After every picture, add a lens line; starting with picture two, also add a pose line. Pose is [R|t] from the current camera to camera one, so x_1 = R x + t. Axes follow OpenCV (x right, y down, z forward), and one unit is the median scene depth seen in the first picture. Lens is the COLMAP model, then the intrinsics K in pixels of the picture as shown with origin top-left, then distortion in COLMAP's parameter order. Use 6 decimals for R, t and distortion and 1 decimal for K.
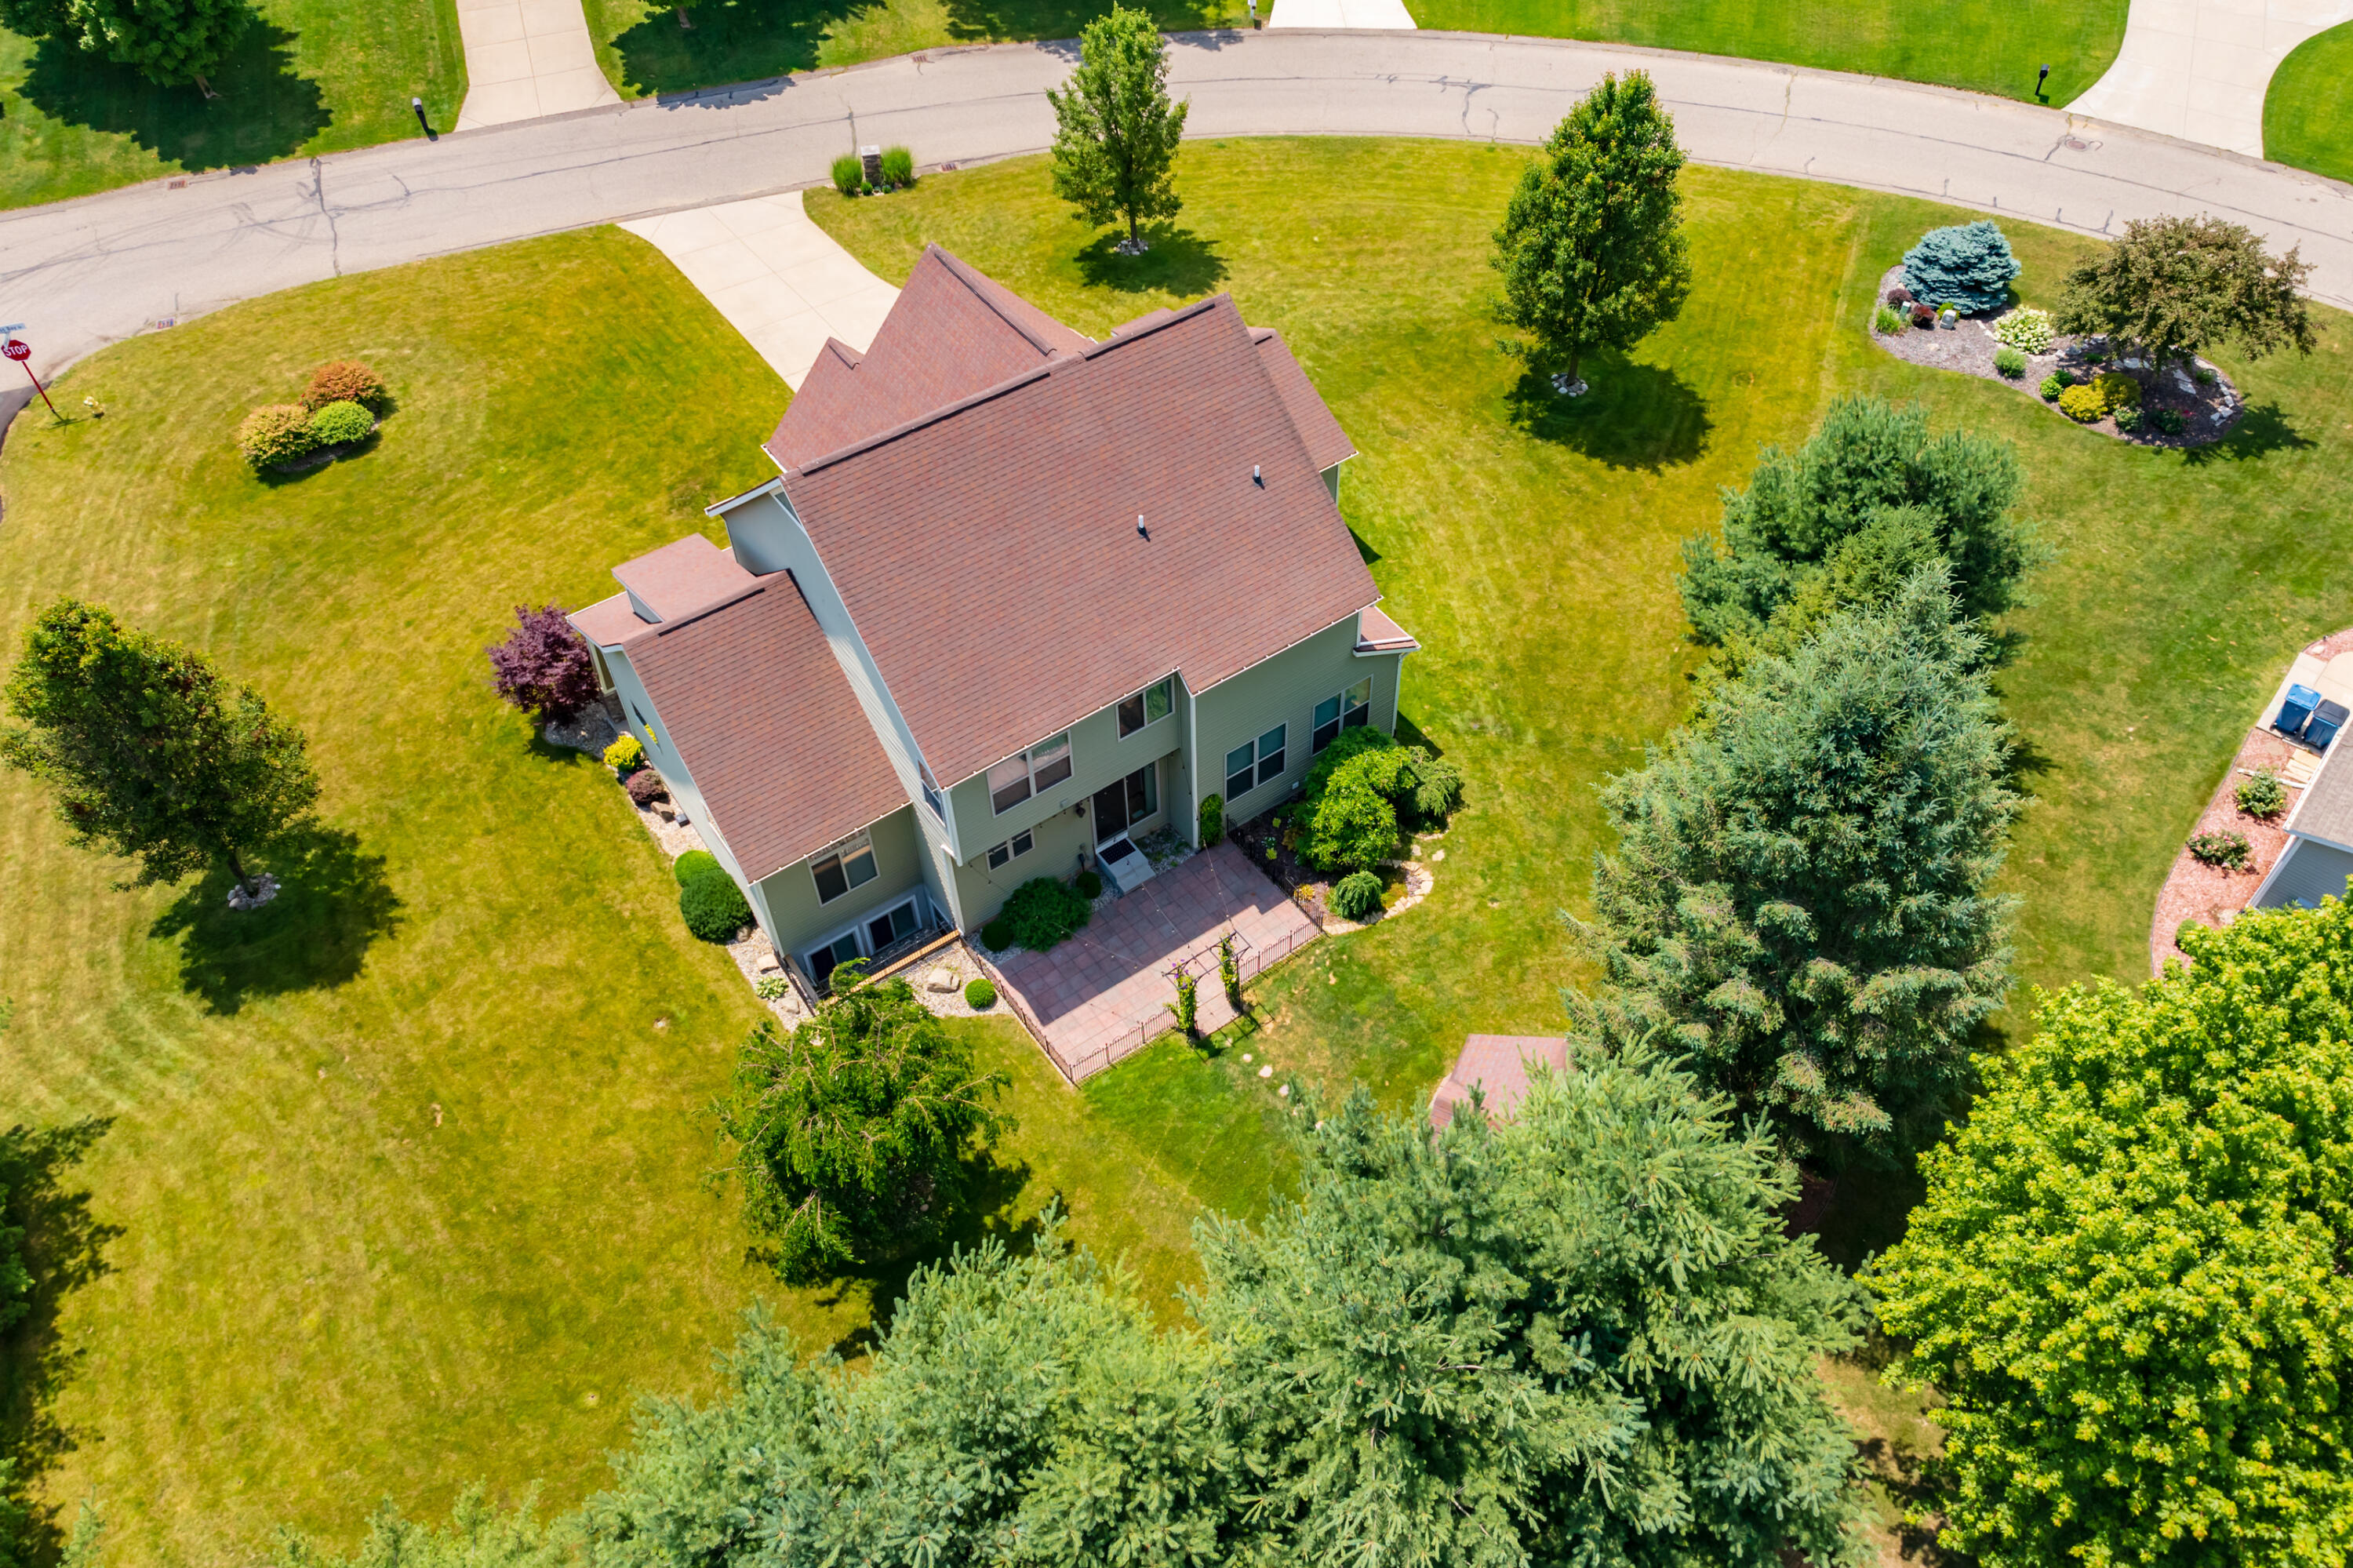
lens RADIAL K [[1710.6, 0, 1231.9], [0, 1710.6, 782.1], [0, 0, 1]] dist [-0.017000, 0.005816]
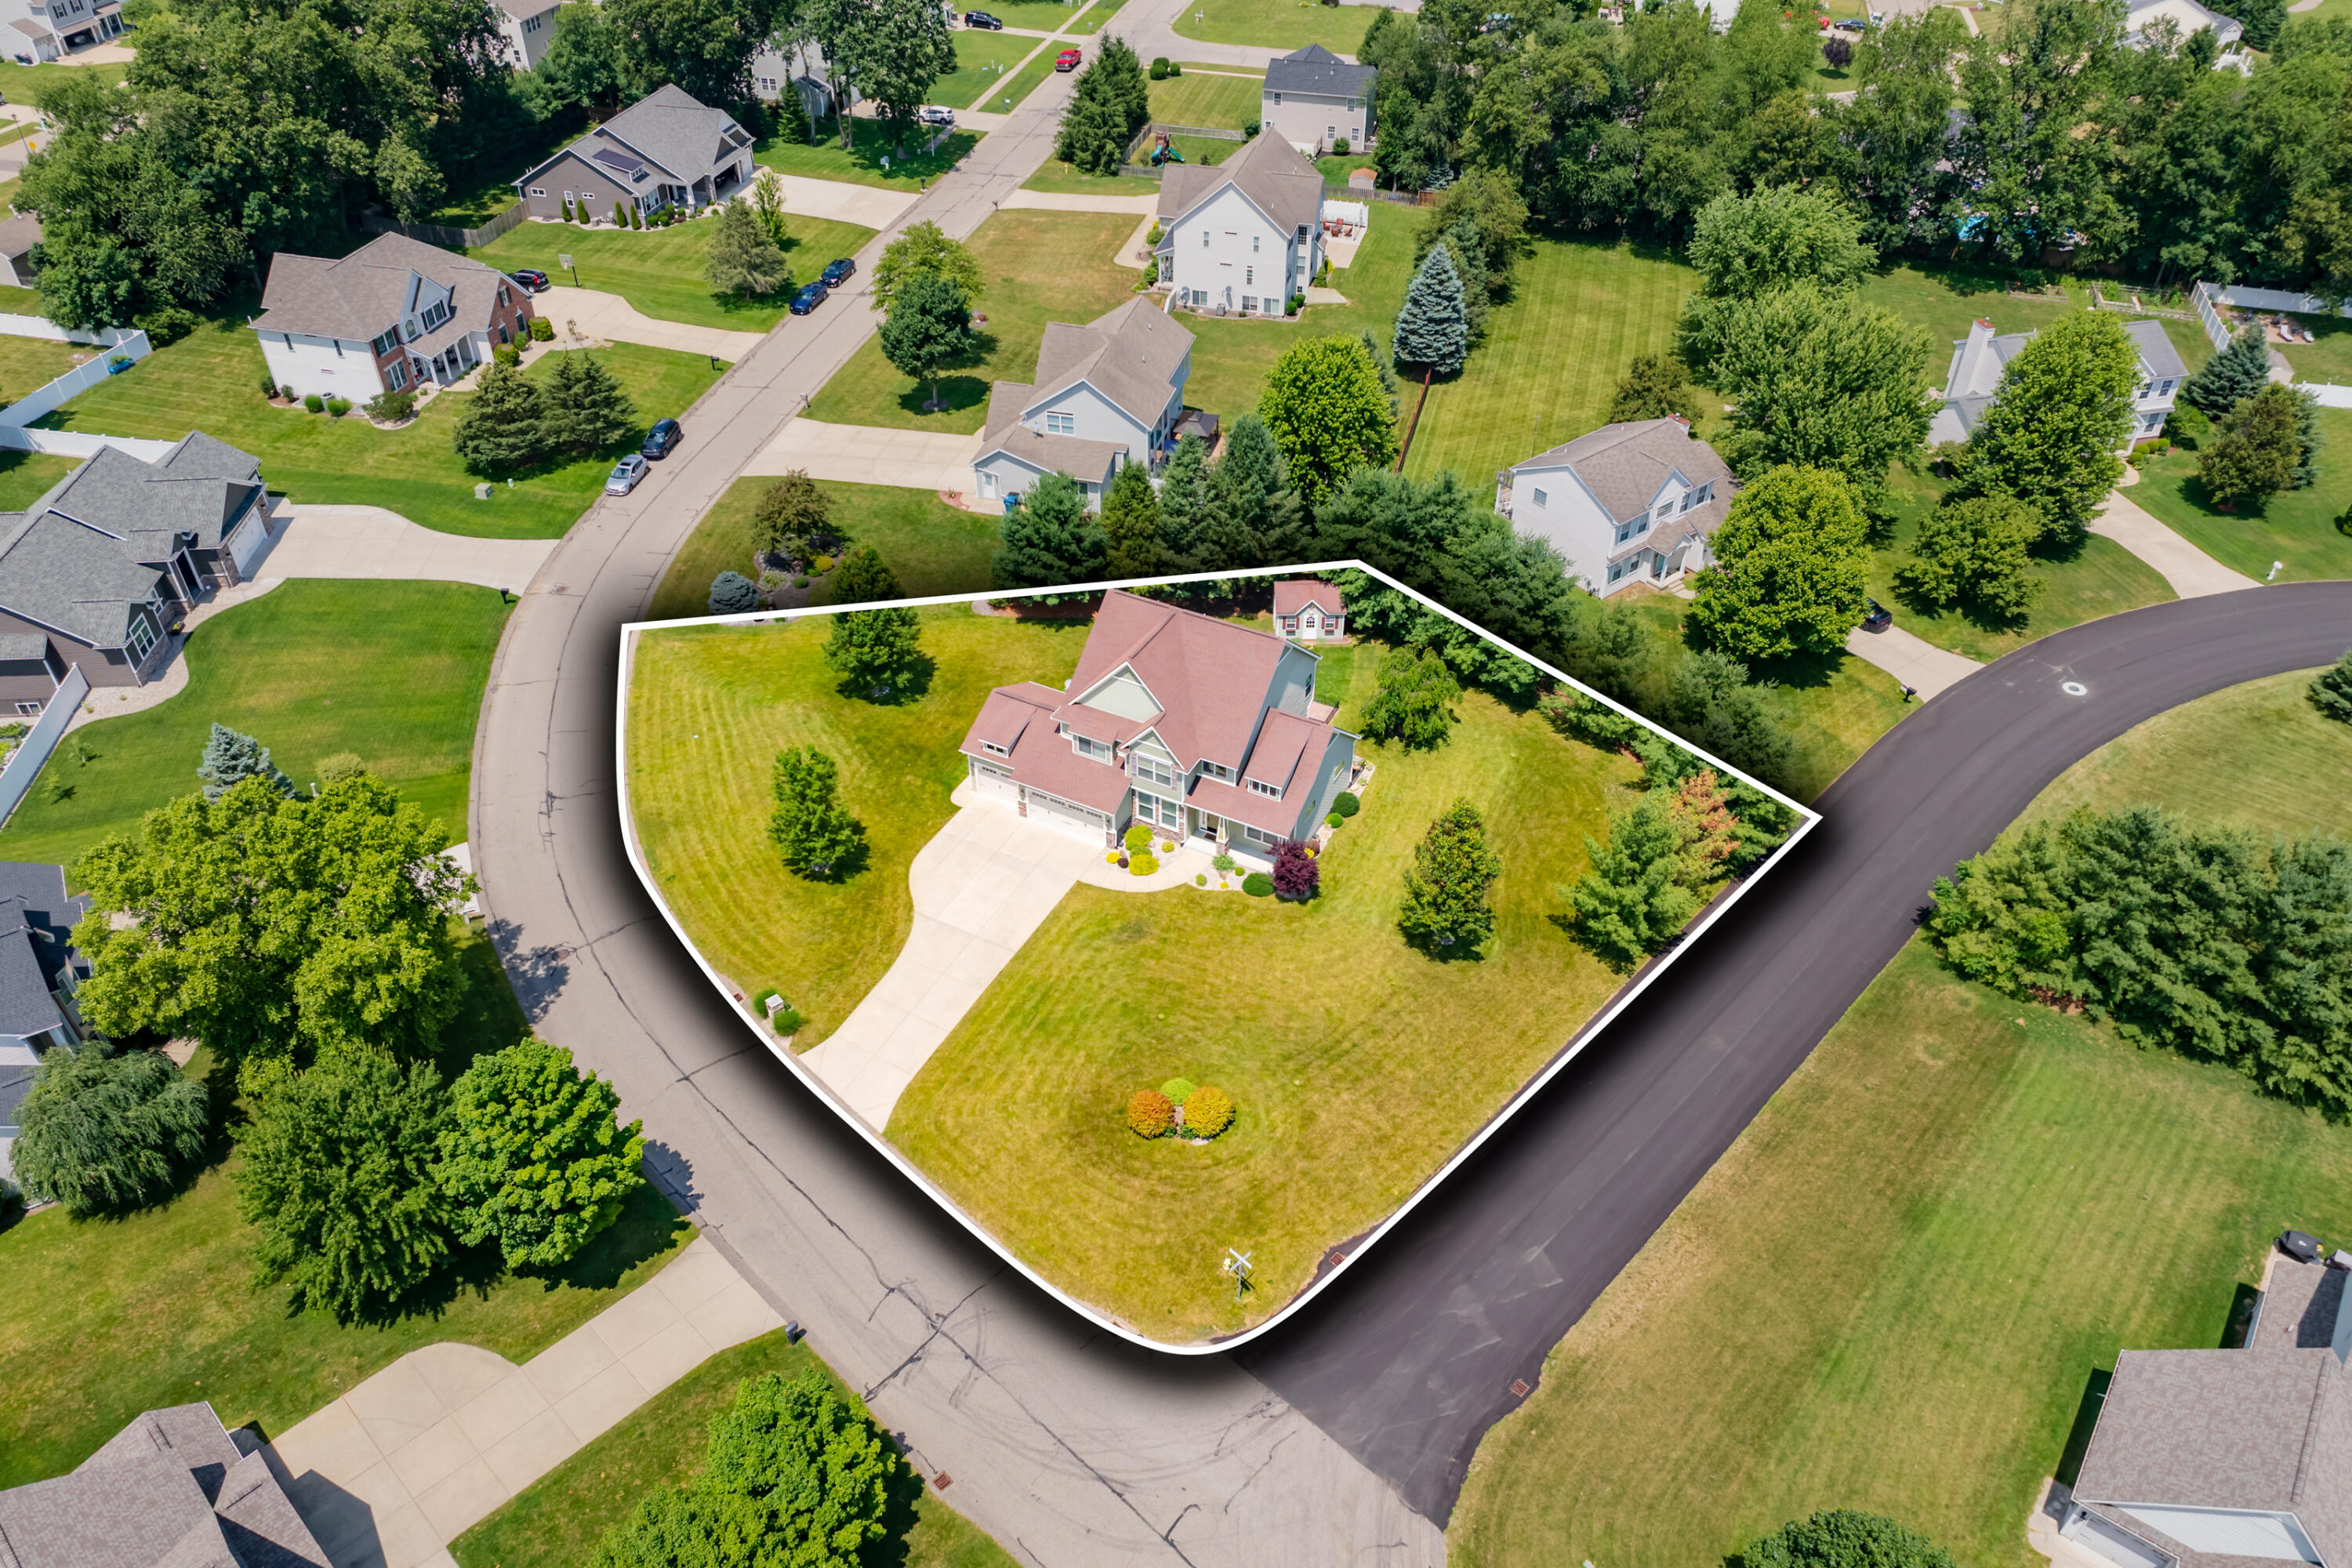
lens RADIAL K [[1615.5, 0, 1213.2], [0, 1615.5, 807.8], [0, 0, 1]] dist [-0.012616, 0.001100]
pose [[-0.454839, -0.577128, 0.678266, -1.648131], [0.662711, 0.289433, 0.690683, -1.526493], [-0.594925, 0.763644, 0.250823, 0.486848]]
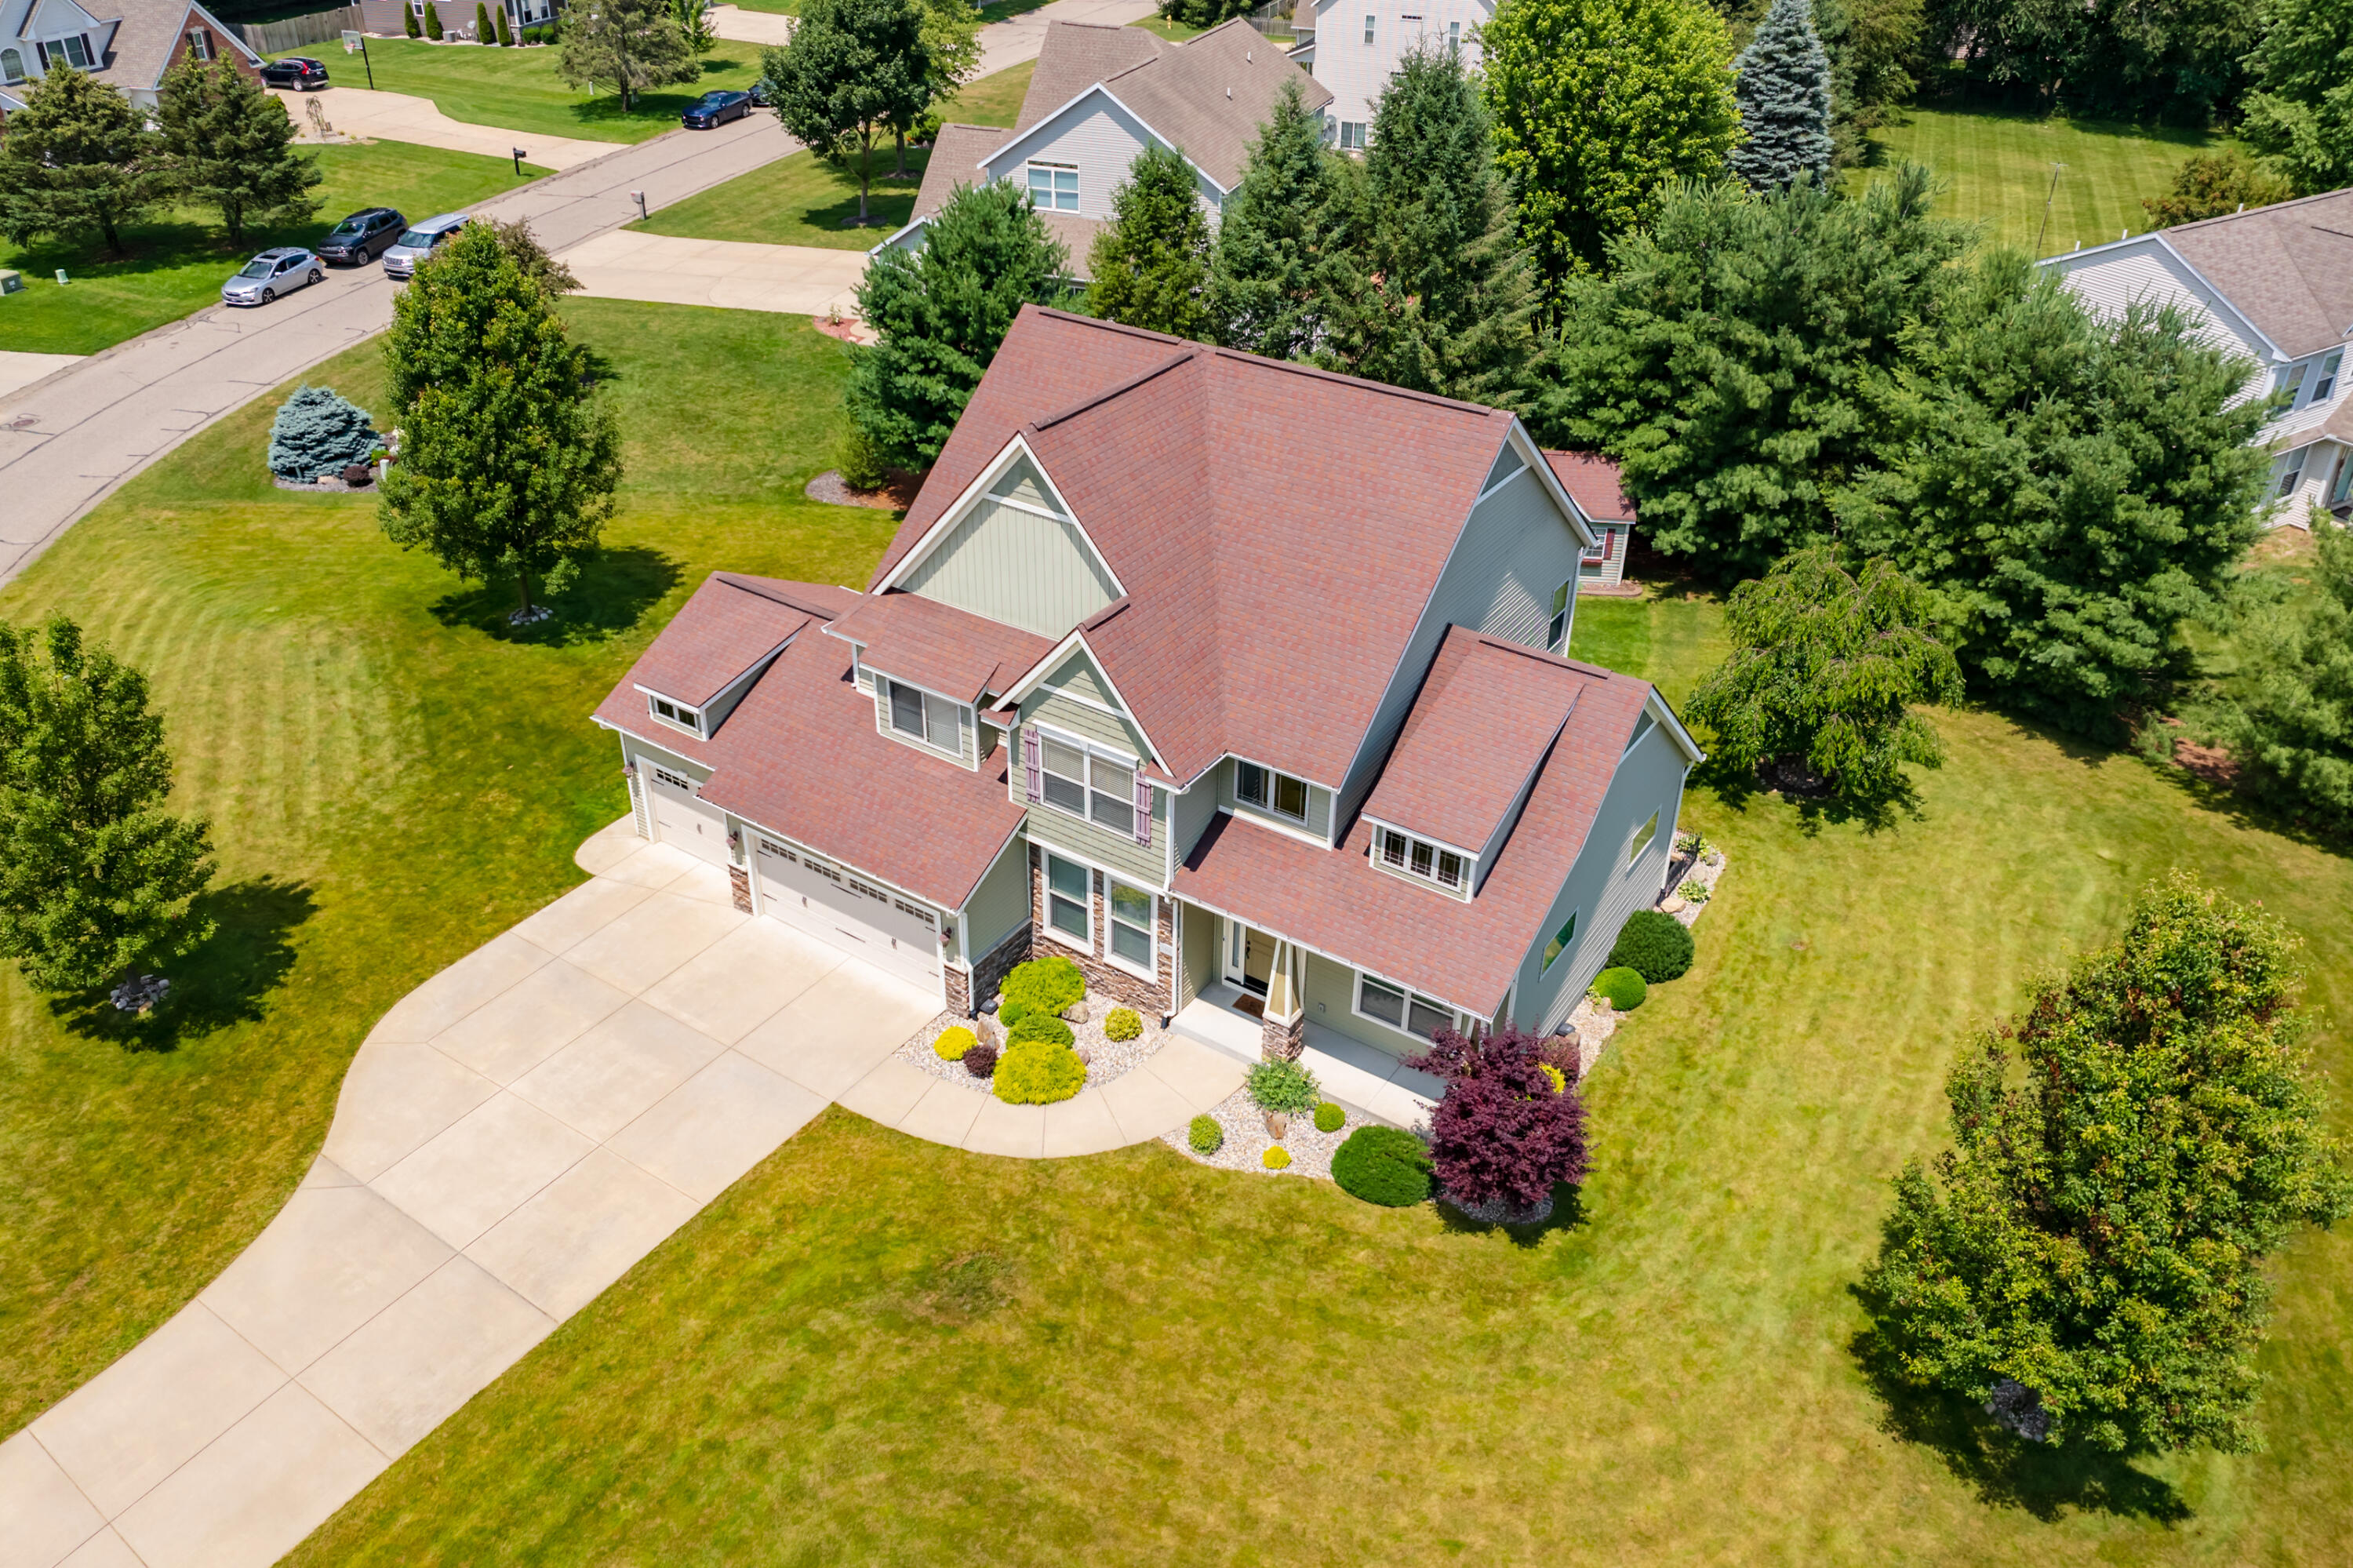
lens RADIAL K [[1762.0, 0, 1176.5], [0, 1762.0, 784.0], [0, 0, 1]] dist [-0.029224, 0.003465]
pose [[-0.340474, -0.505803, 0.792616, -0.805290], [0.701051, 0.425199, 0.572480, -0.584204], [-0.626582, 0.750579, 0.209825, 0.826174]]
